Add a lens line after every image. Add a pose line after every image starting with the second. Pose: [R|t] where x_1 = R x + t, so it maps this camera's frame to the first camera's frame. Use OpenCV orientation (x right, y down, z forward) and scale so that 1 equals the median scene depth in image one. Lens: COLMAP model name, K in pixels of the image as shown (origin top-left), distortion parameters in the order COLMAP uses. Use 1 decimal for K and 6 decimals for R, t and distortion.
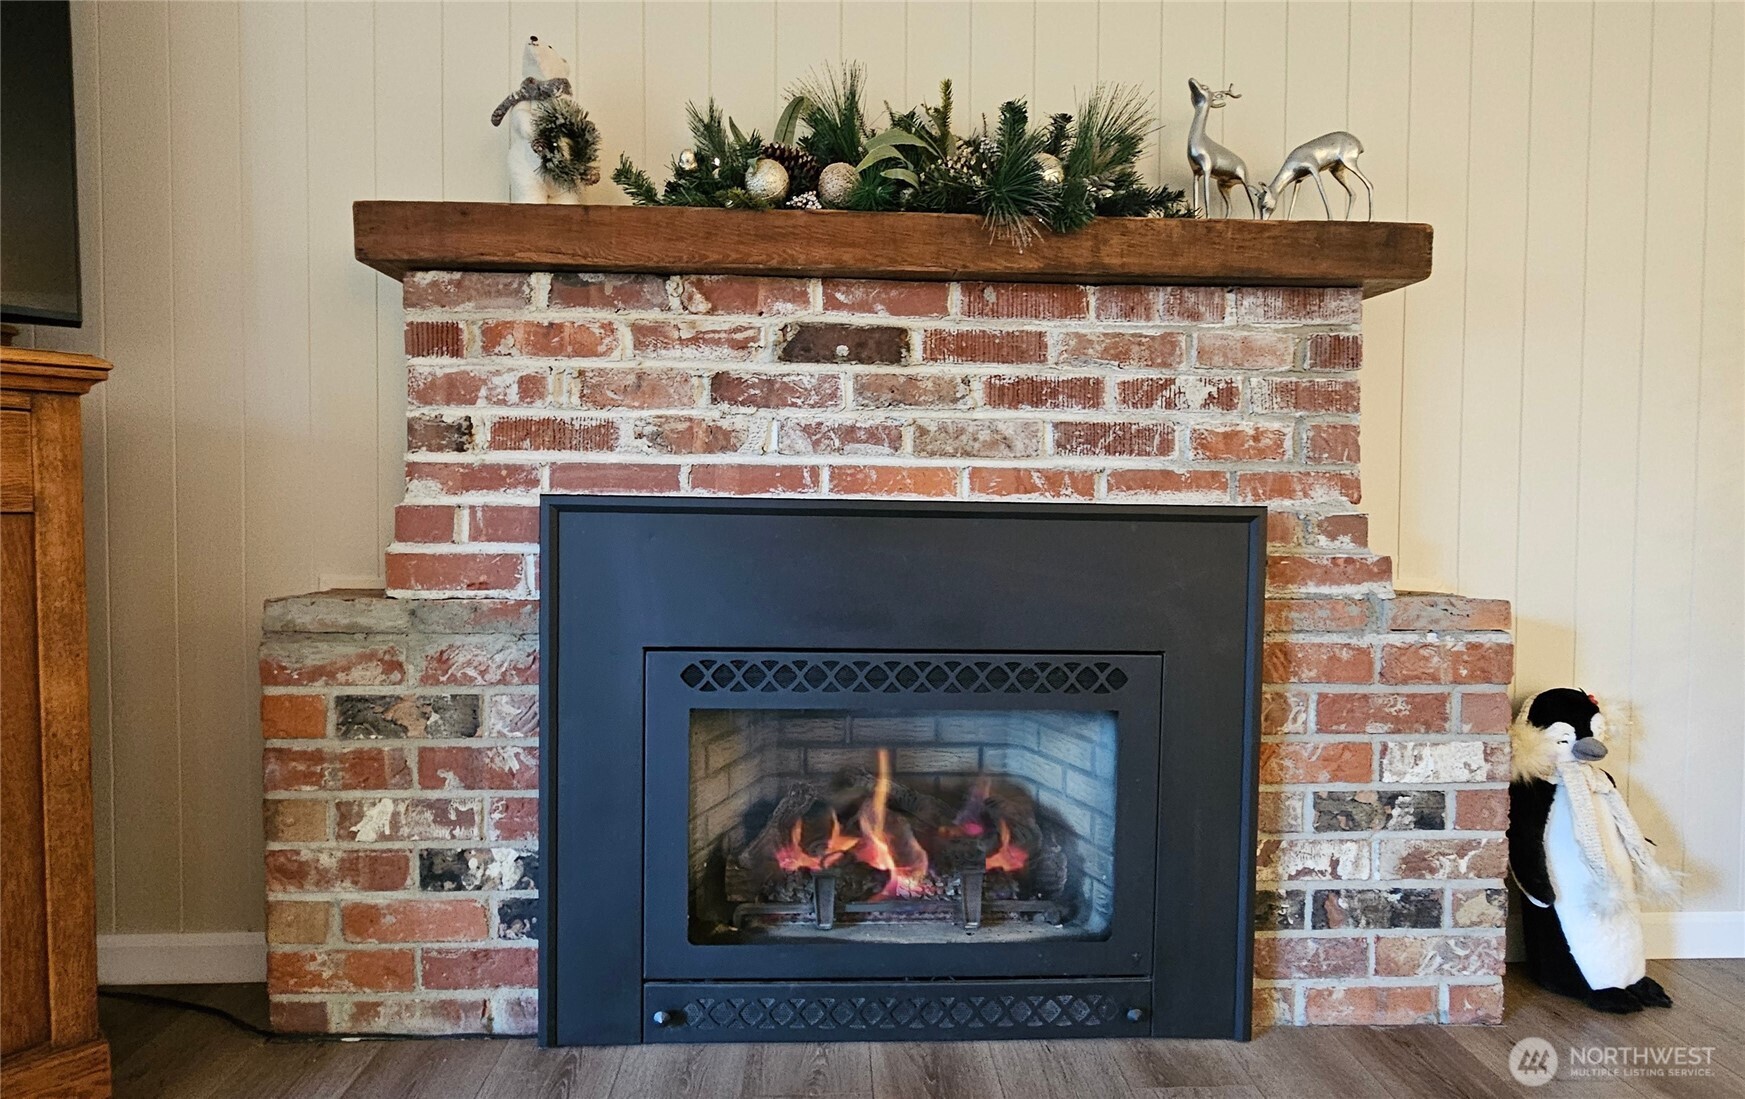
lens RADIAL K [[975.5, 0, 874.6], [0, 975.5, 542.9], [0, 0, 1]] dist [0.003794, -0.000010]
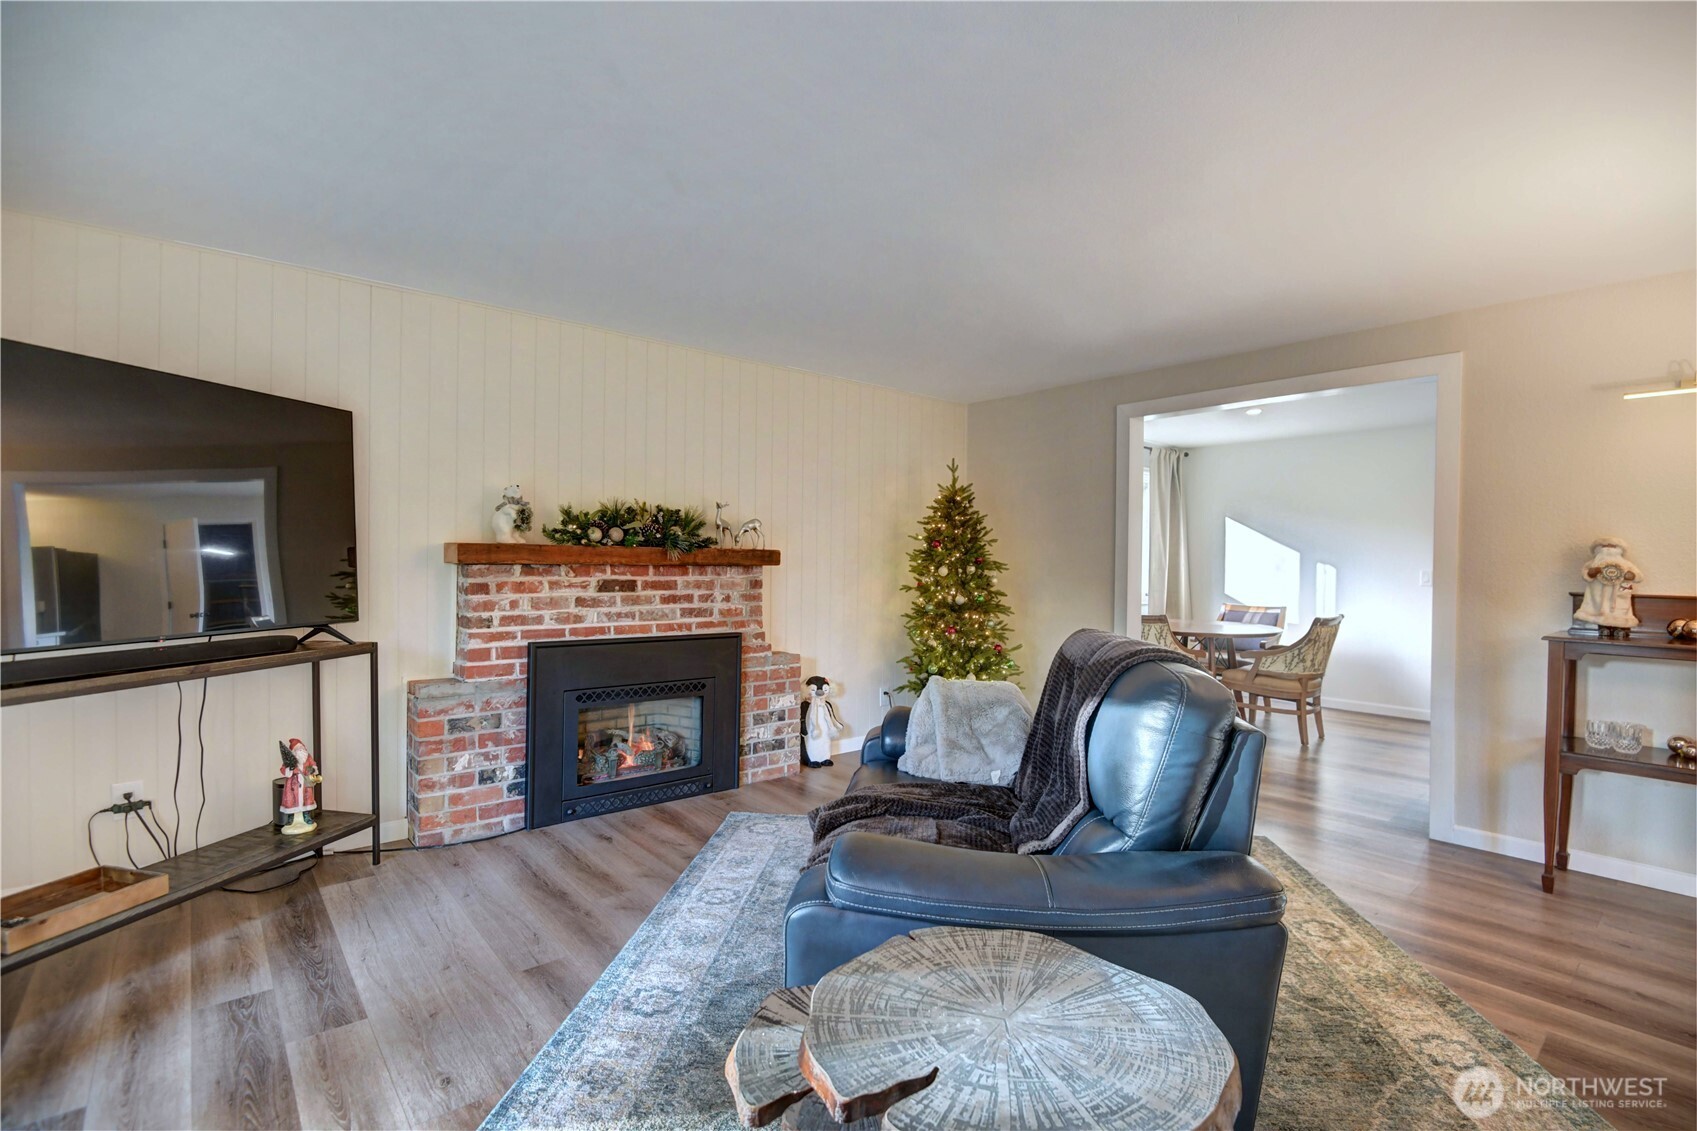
lens RADIAL K [[794.0, 0, 849.0], [0, 794.0, 568.6], [0, 0, 1]] dist [-0.001144, -0.000040]
pose [[0.798083, -0.006820, 0.602508, -0.966547], [0.017978, 0.999760, -0.012497, -0.216550], [-0.602279, 0.020806, 0.798015, -1.451773]]
